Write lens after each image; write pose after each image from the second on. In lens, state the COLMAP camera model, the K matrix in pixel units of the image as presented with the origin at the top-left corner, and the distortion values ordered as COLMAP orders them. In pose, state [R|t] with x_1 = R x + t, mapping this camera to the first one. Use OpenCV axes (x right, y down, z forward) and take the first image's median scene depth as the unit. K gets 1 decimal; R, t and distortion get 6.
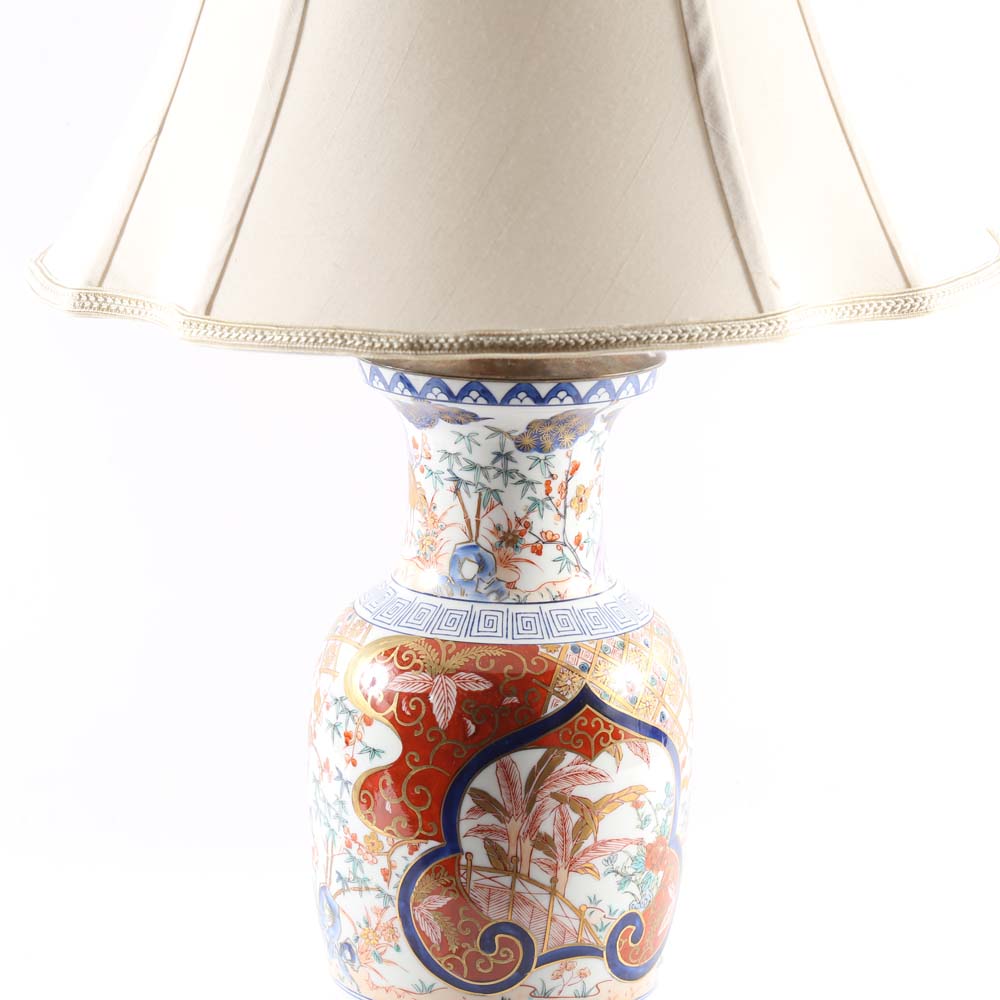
lens RADIAL K [[3742.5, 0, 485.6], [0, 3742.5, 501.6], [0, 0, 1]] dist [0.338140, 0.698659]
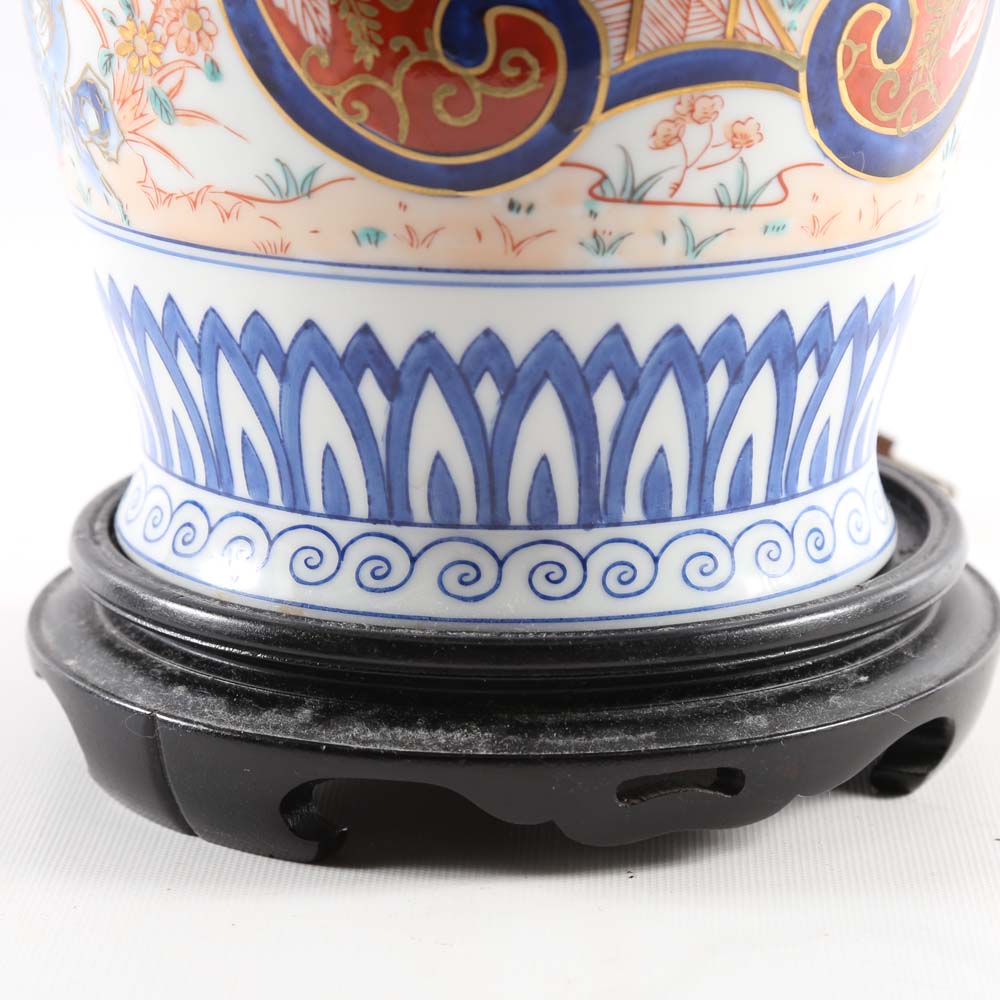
lens RADIAL K [[3742.5, 0, 485.6], [0, 3742.5, 501.6], [0, 0, 1]] dist [0.338140, 0.698659]
pose [[0.999188, -0.008692, -0.039352, 0.015591], [0.011118, 0.998023, 0.061856, 0.137546], [0.038736, -0.062243, 0.997309, 0.647123]]
